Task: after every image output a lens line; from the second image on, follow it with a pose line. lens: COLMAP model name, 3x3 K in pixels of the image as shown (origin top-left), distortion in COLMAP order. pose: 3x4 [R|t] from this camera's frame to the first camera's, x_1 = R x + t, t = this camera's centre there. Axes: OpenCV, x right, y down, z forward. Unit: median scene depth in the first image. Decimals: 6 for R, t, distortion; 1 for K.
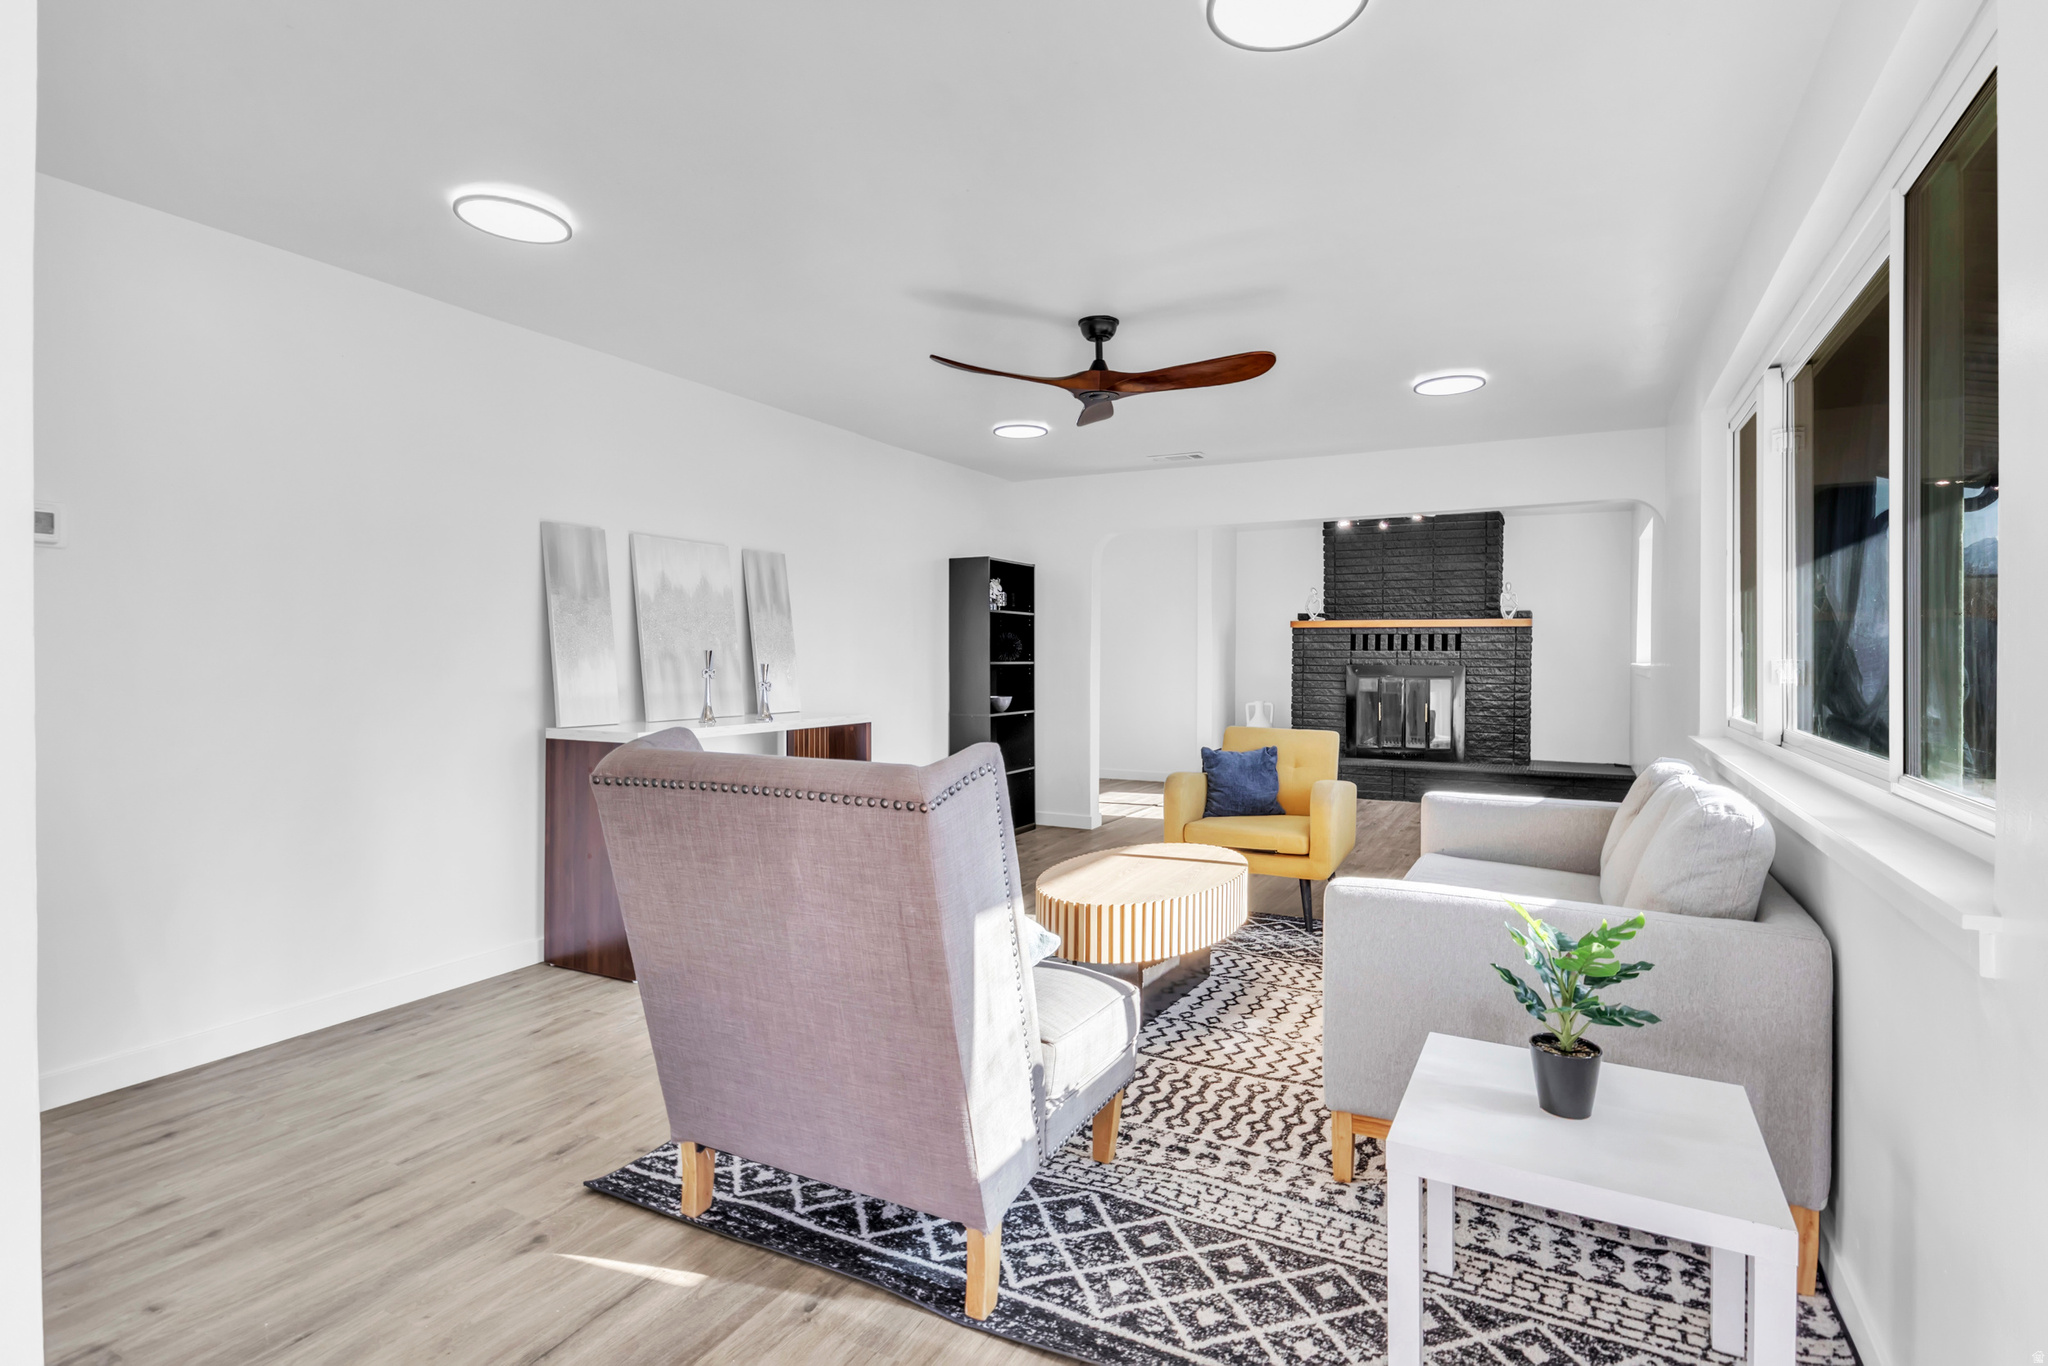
lens RADIAL K [[1034.9, 0, 1034.1], [0, 1034.9, 665.4], [0, 0, 1]] dist [0.015649, -0.004386]
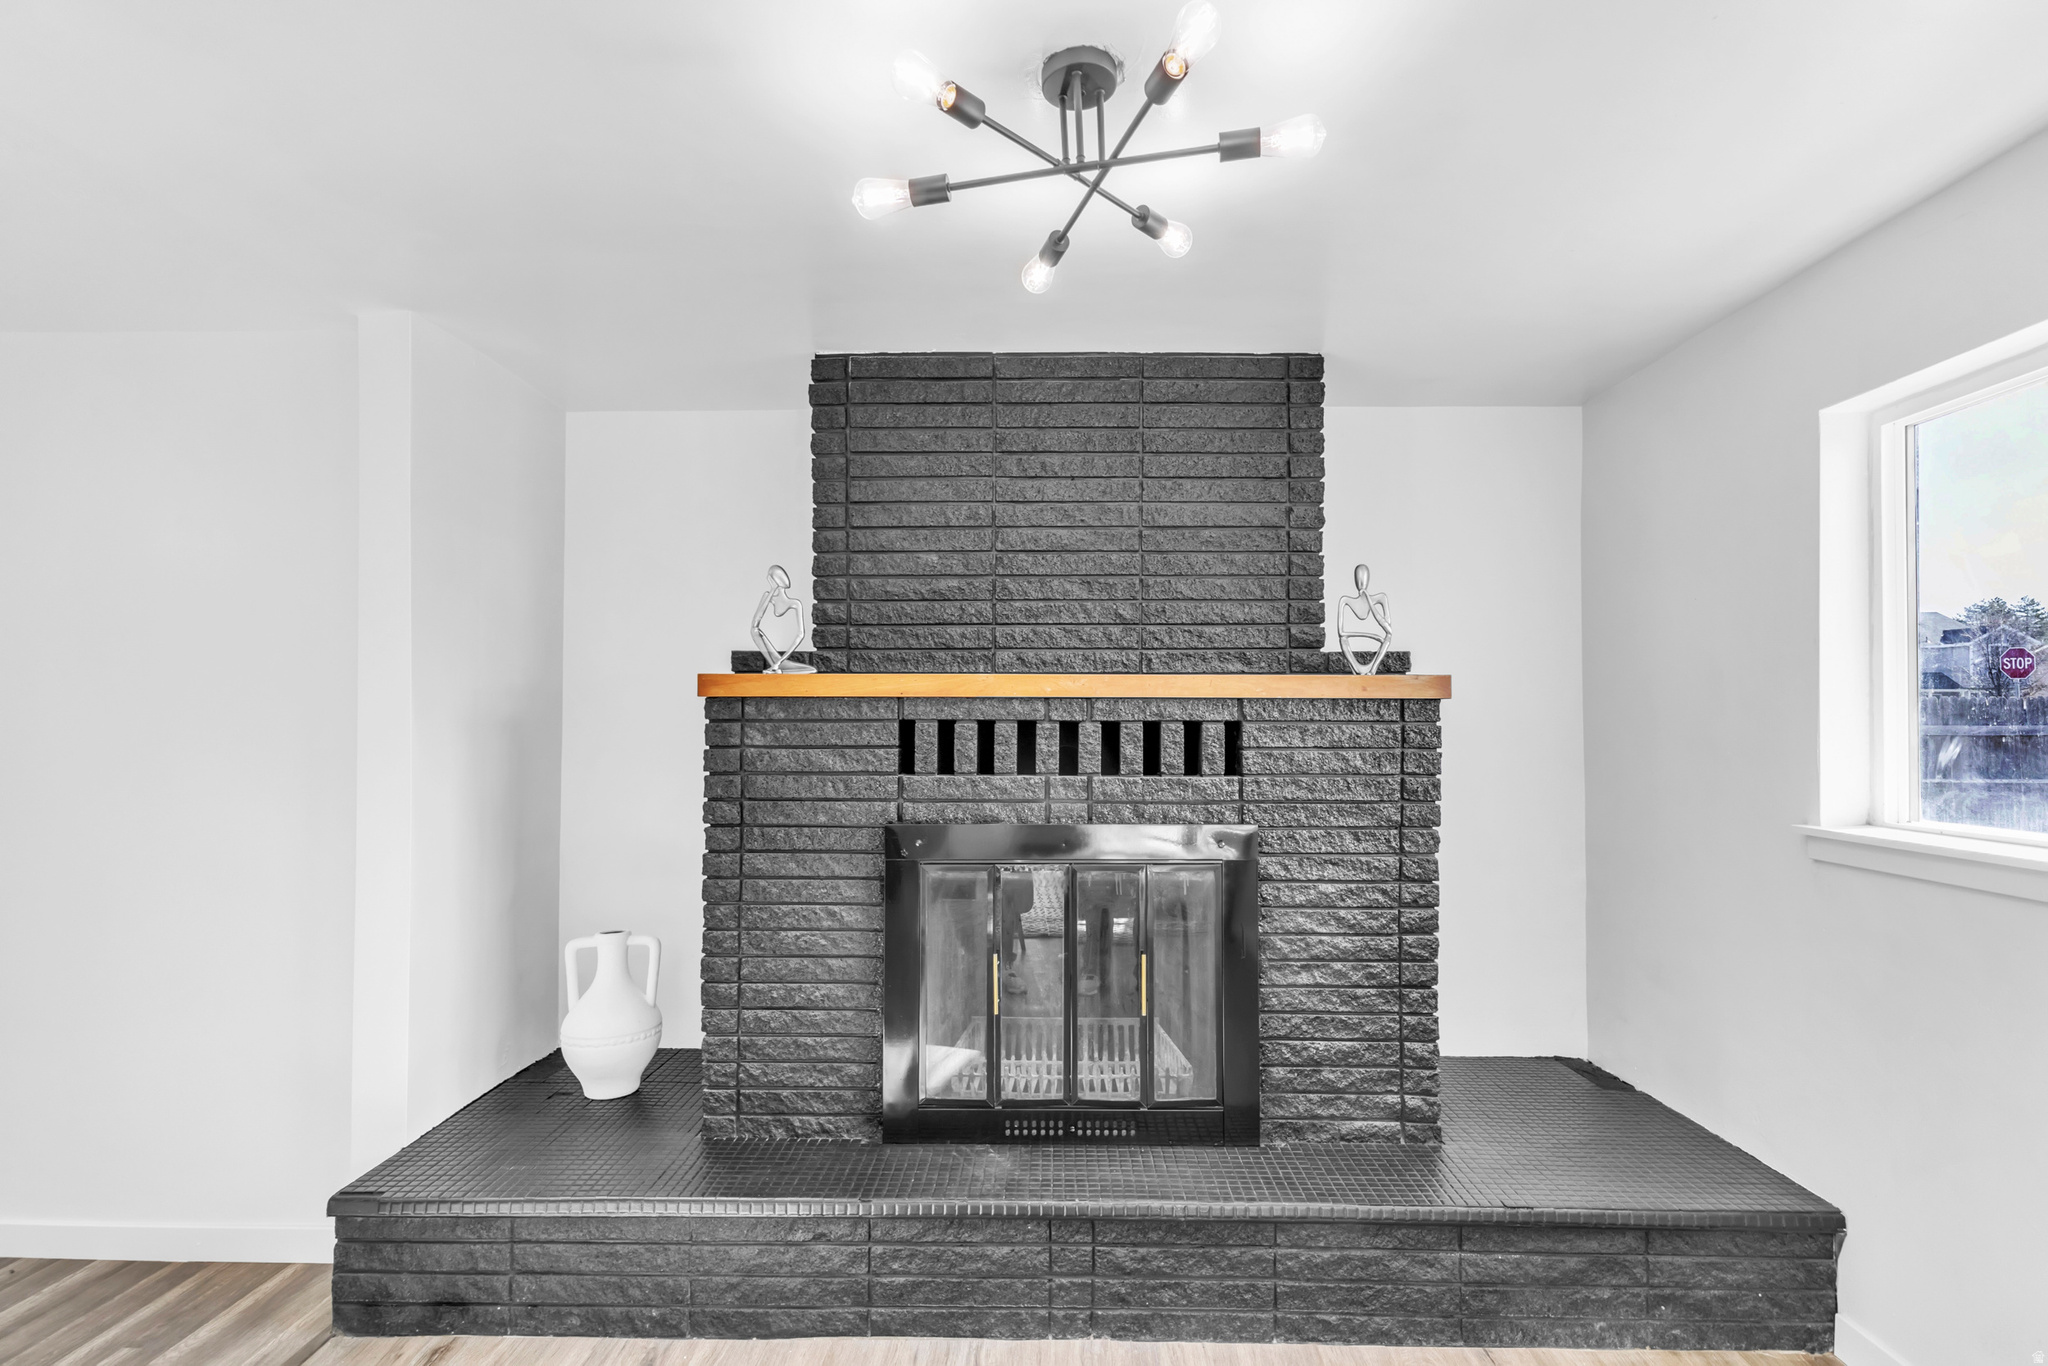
lens RADIAL K [[1034.9, 0, 1030.7], [0, 1034.9, 698.6], [0, 0, 1]] dist [0.015649, -0.004386]
pose [[0.901515, 0.006511, 0.432699, 0.216597], [0.007086, 0.999531, -0.029804, -0.027852], [-0.432690, 0.029935, 0.901046, 0.734914]]
